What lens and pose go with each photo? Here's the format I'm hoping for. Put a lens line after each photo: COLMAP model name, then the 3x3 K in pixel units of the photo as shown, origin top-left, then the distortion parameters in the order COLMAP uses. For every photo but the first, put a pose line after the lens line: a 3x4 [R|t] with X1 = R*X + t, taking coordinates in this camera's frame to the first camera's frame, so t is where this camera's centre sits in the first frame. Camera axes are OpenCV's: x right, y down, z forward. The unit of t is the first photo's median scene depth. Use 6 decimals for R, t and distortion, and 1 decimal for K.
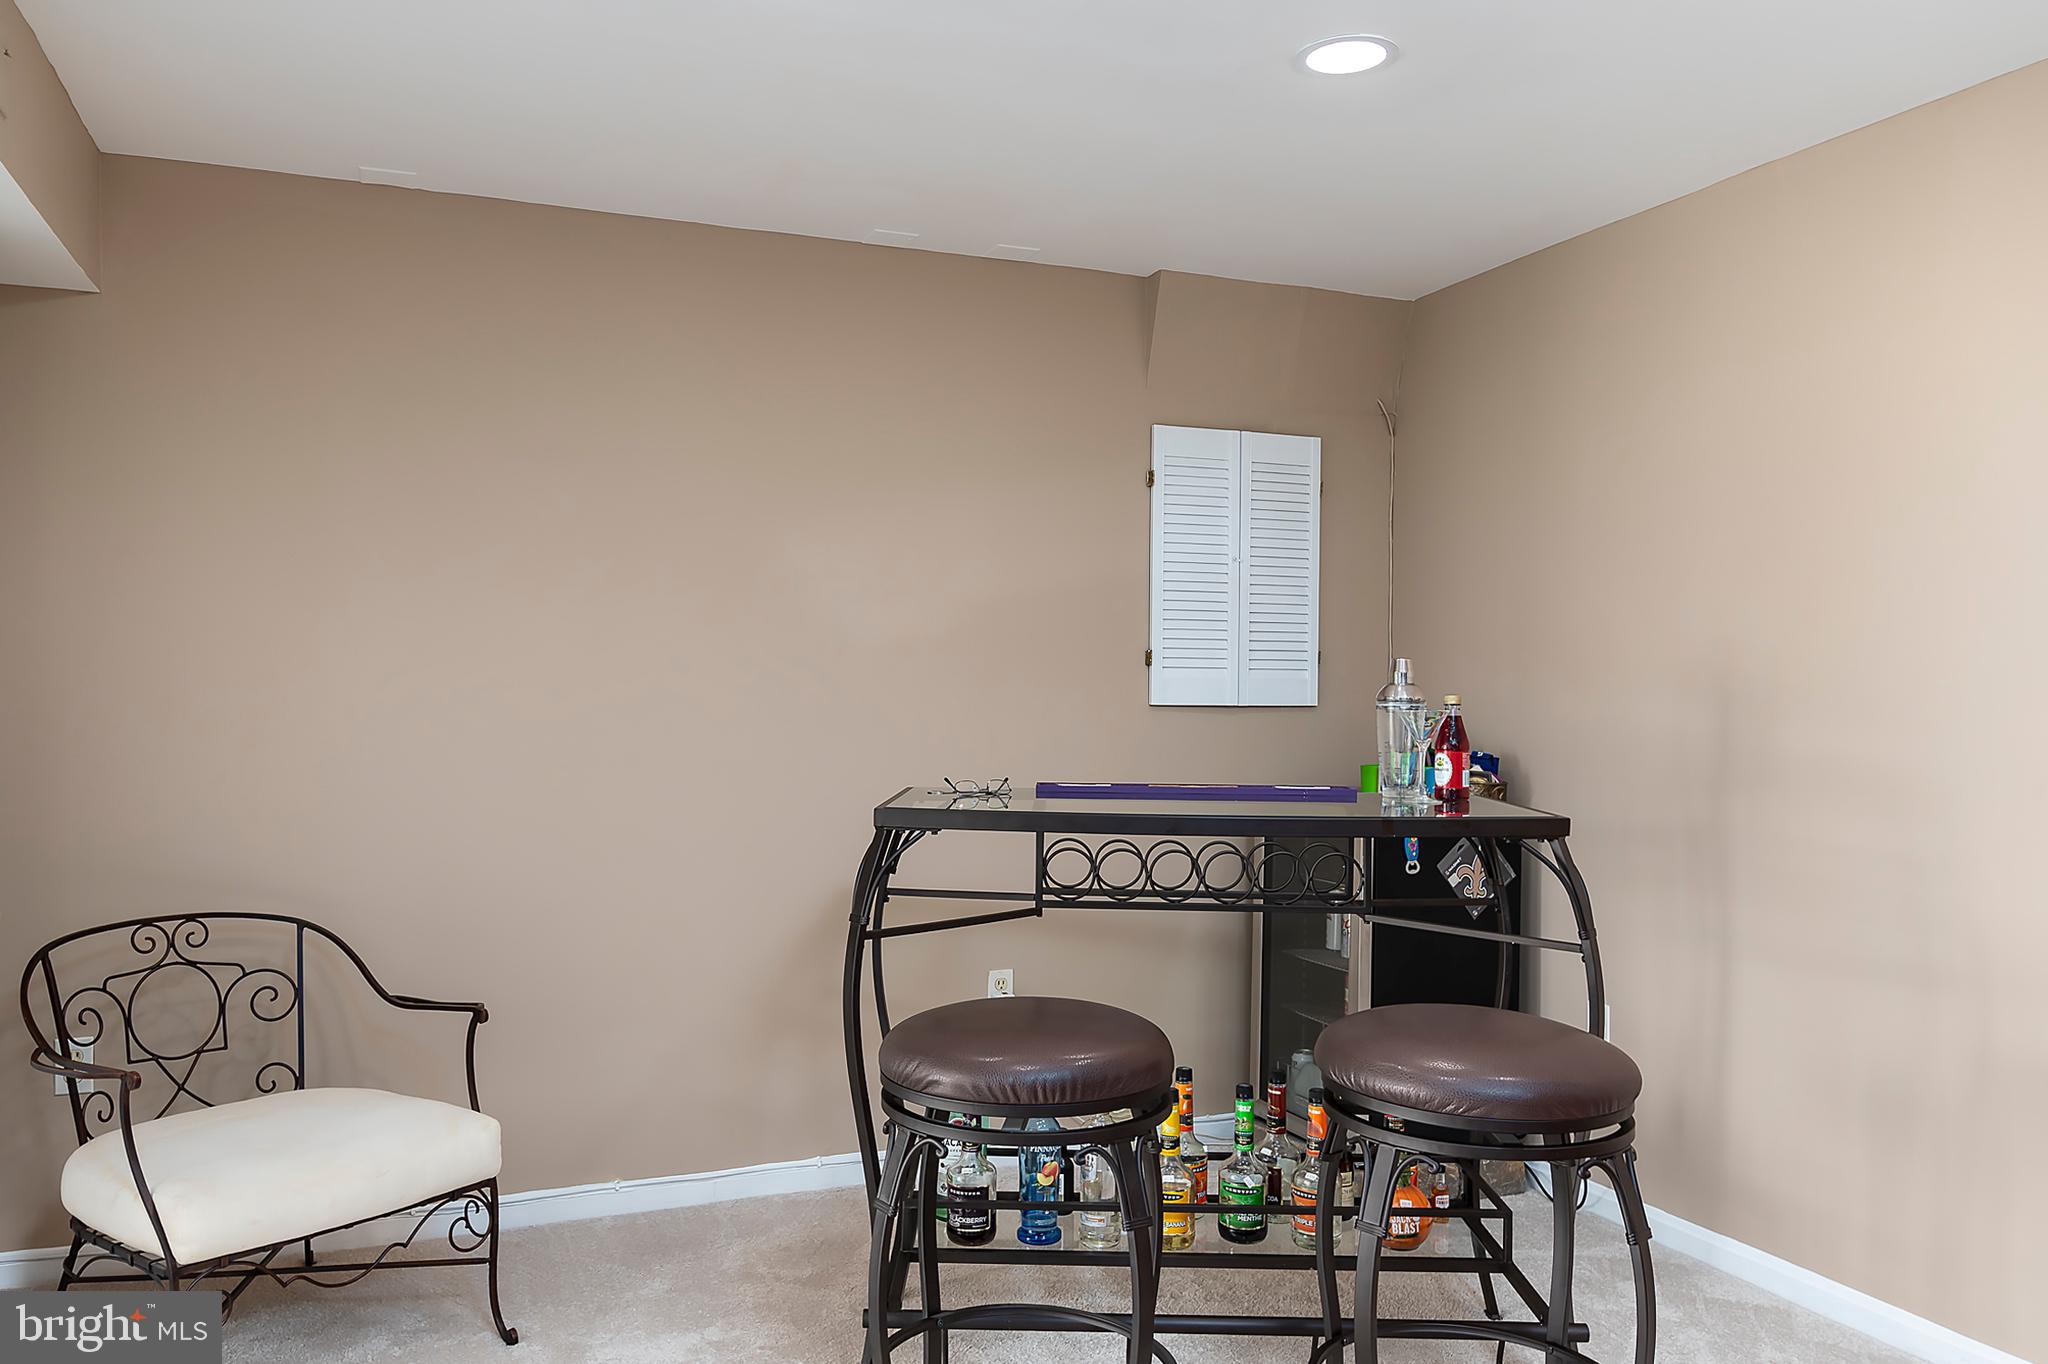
lens RADIAL K [[1522.4, 0, 1024.0], [0, 1522.4, 682.0], [0, 0, 1]] dist [-0.002803, -0.001848]
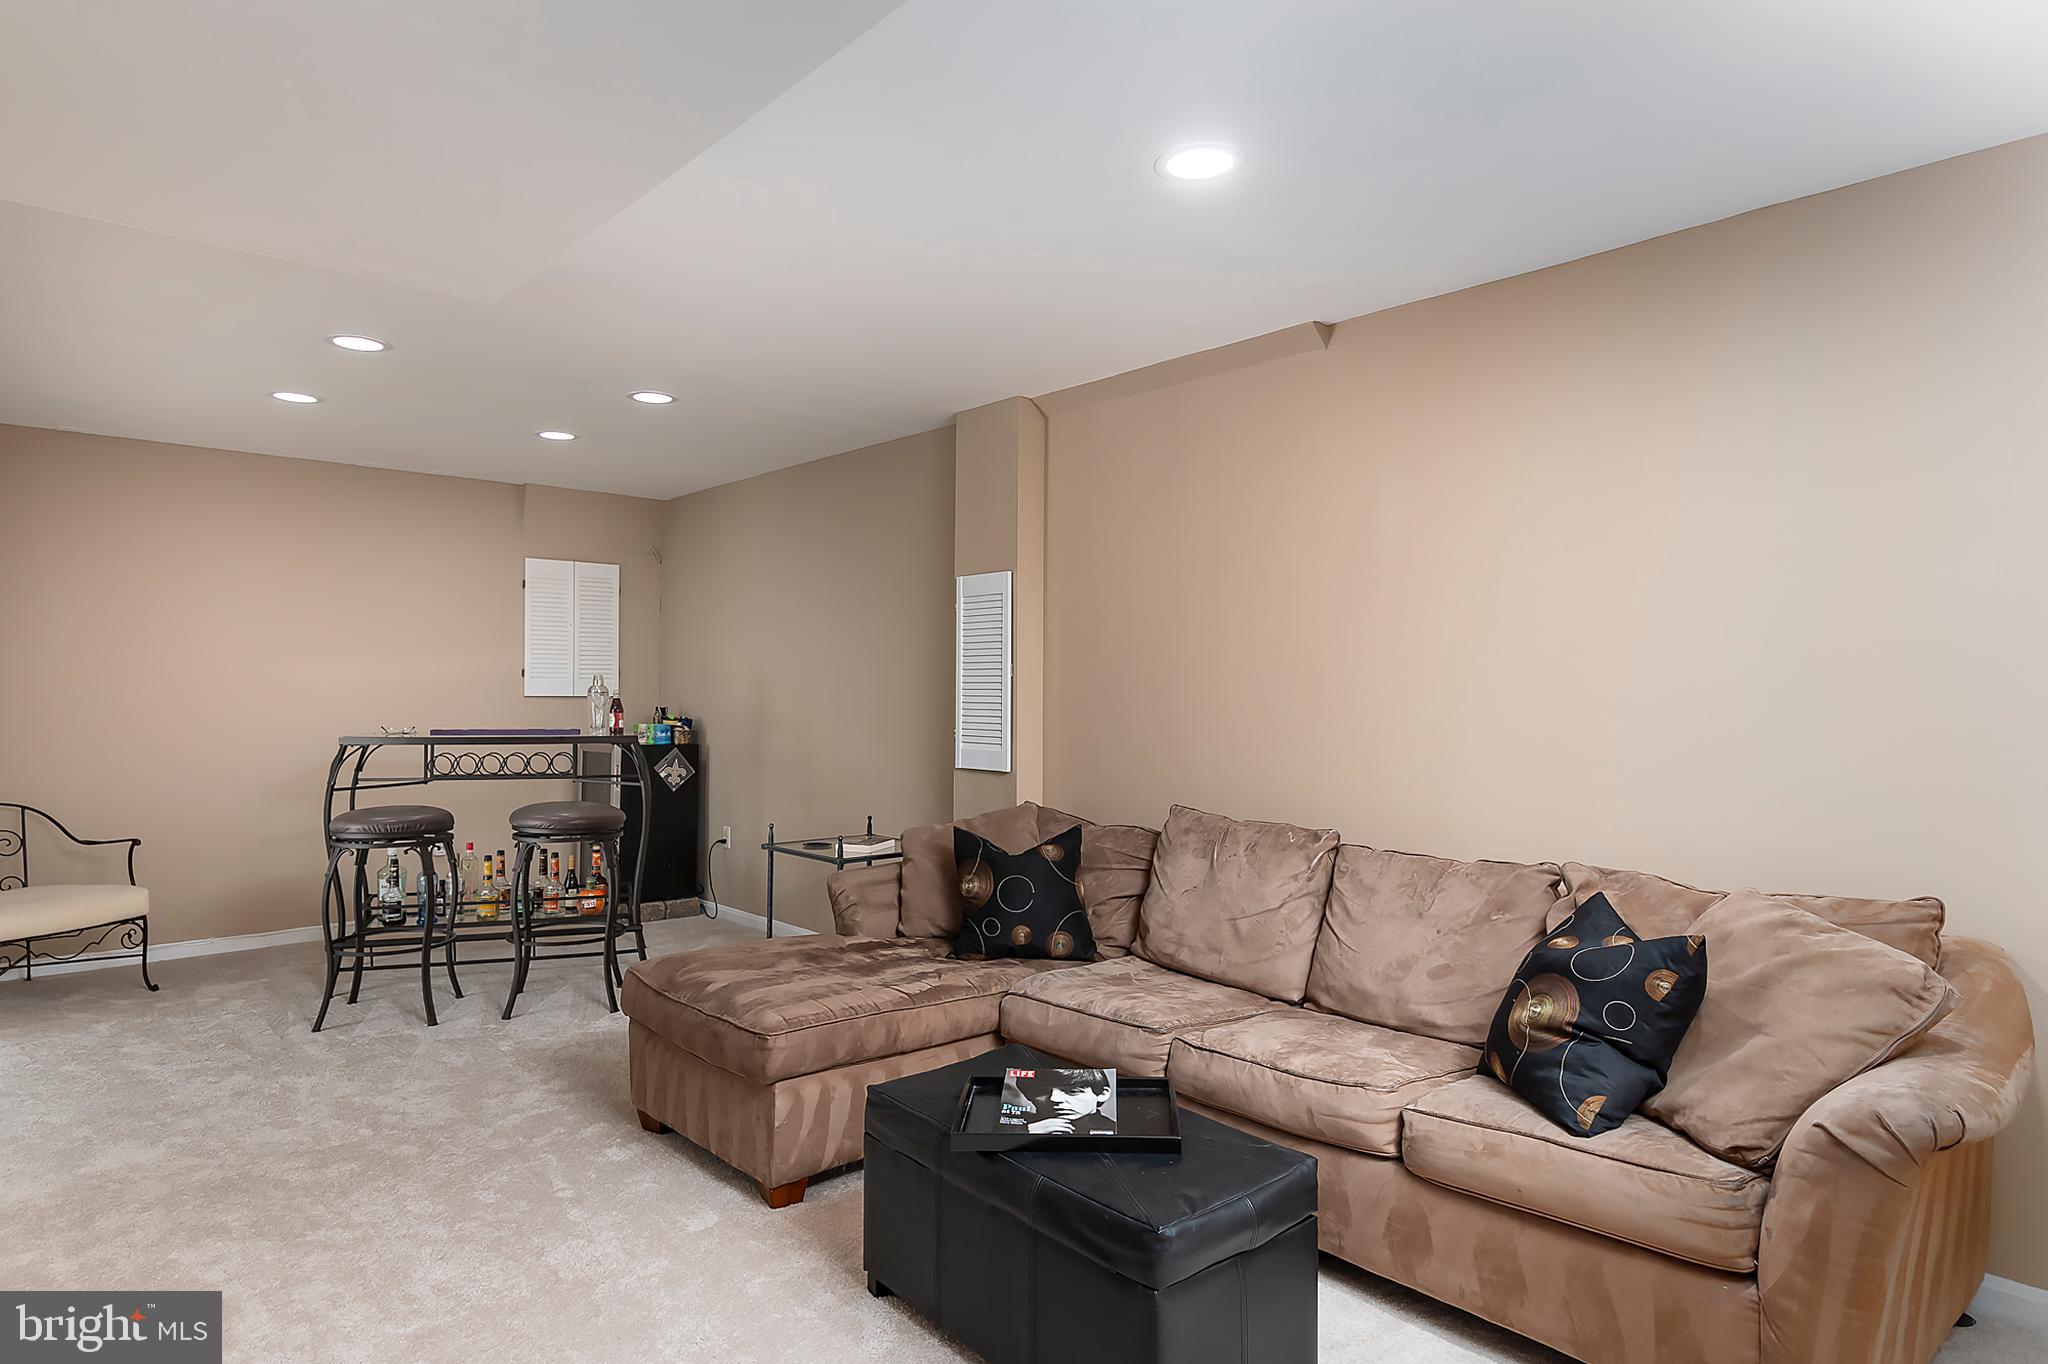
lens RADIAL K [[1166.0, 0, 1024.0], [0, 1166.0, 682.0], [0, 0, 1]] dist [-0.003855, -0.001774]
pose [[0.938702, -0.000893, 0.344727, 0.221061], [0.005242, 0.999918, -0.011684, 0.022663], [-0.344689, 0.012775, 0.938630, -0.860534]]
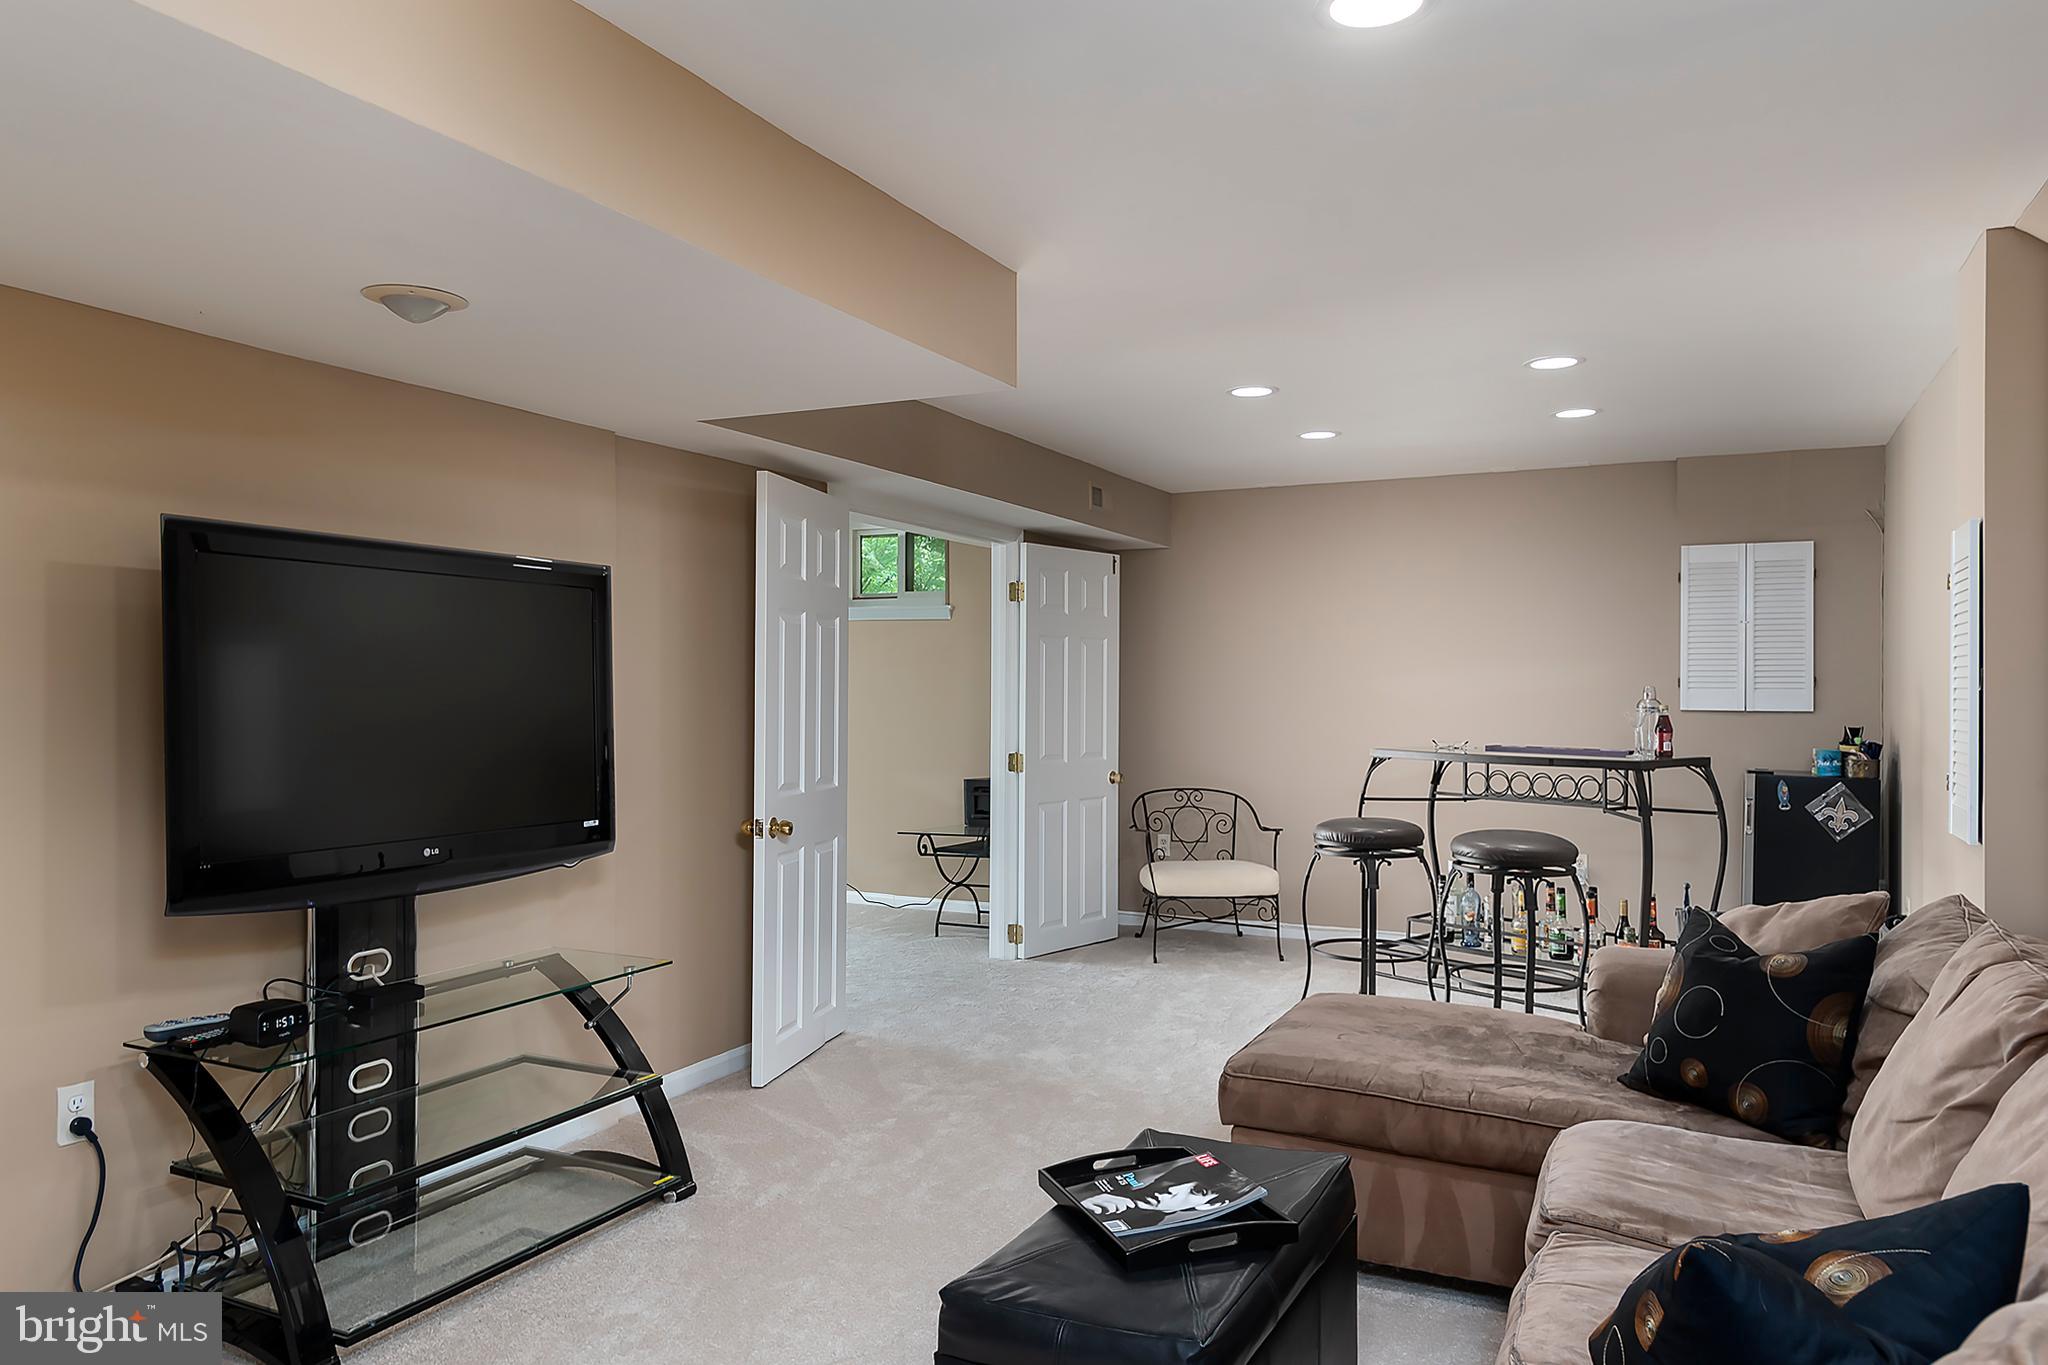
lens RADIAL K [[1378.2, 0, 1024.0], [0, 1378.2, 682.5], [0, 0, 1]] dist [0.064767, 0.001041]
pose [[0.674886, -0.010928, -0.737841, 0.948929], [-0.000882, 0.999878, -0.015617, 0.011360], [0.737922, 0.011190, 0.674794, -0.762202]]
